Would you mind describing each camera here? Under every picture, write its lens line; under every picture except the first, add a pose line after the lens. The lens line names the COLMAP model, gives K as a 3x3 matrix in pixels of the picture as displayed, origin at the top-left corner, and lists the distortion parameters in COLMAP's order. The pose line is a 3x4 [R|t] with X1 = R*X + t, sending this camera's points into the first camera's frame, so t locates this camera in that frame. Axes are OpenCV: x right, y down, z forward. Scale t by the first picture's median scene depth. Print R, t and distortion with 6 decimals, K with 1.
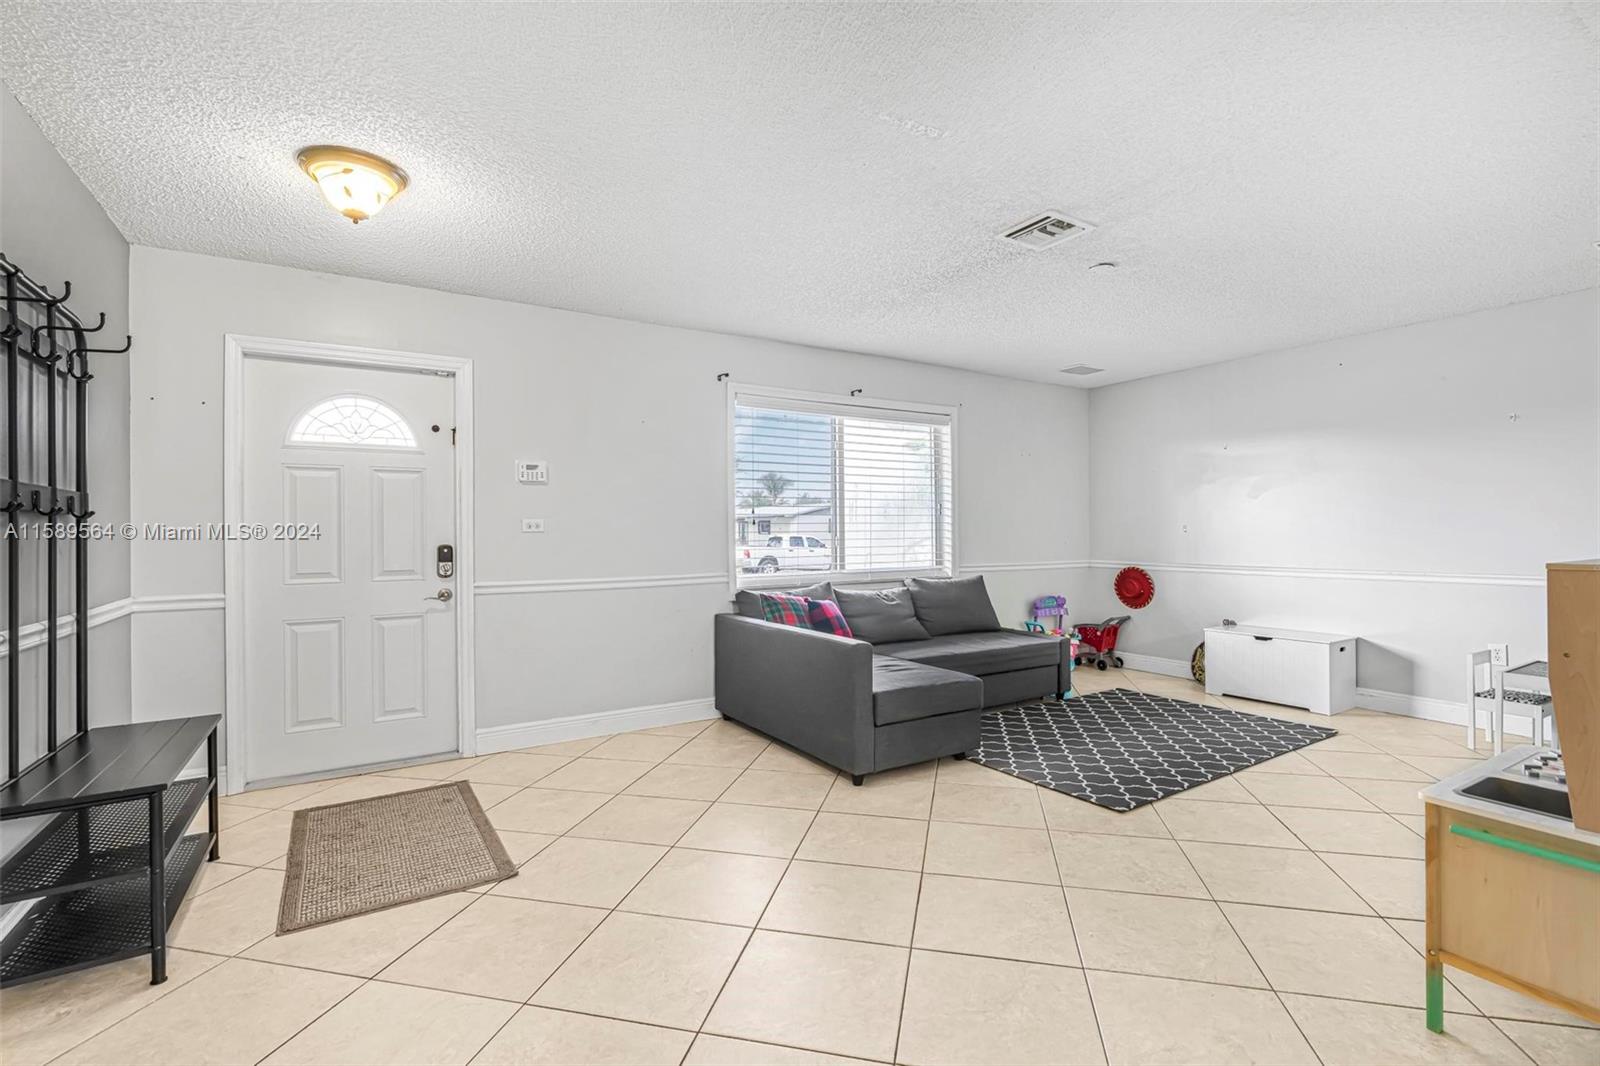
lens RADIAL K [[723.0, 0, 812.1], [0, 723.0, 531.6], [0, 0, 1]] dist [-0.006767, 0.003249]
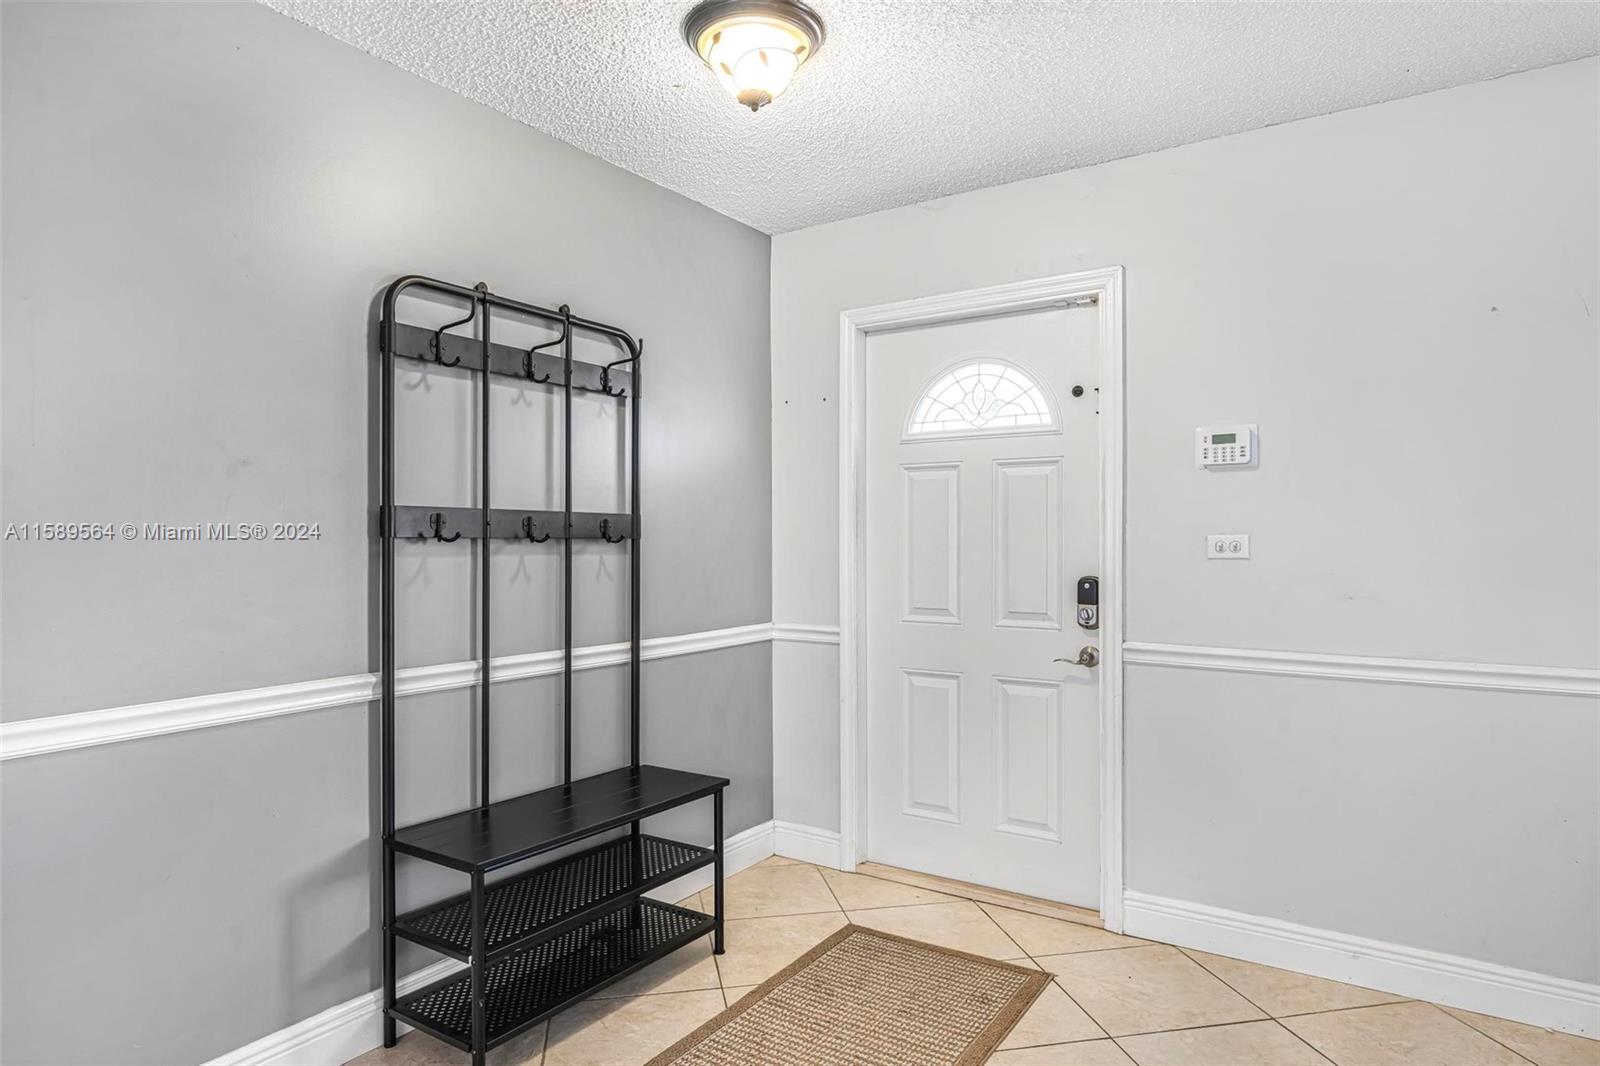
lens RADIAL K [[929.8, 0, 797.2], [0, 929.8, 539.0], [0, 0, 1]] dist [-0.008756, 0.005782]
pose [[0.402702, 0.008070, -0.915295, 0.125783], [-0.003492, 0.999967, 0.007281, -0.019392], [0.915324, 0.000264, 0.402717, 0.459757]]
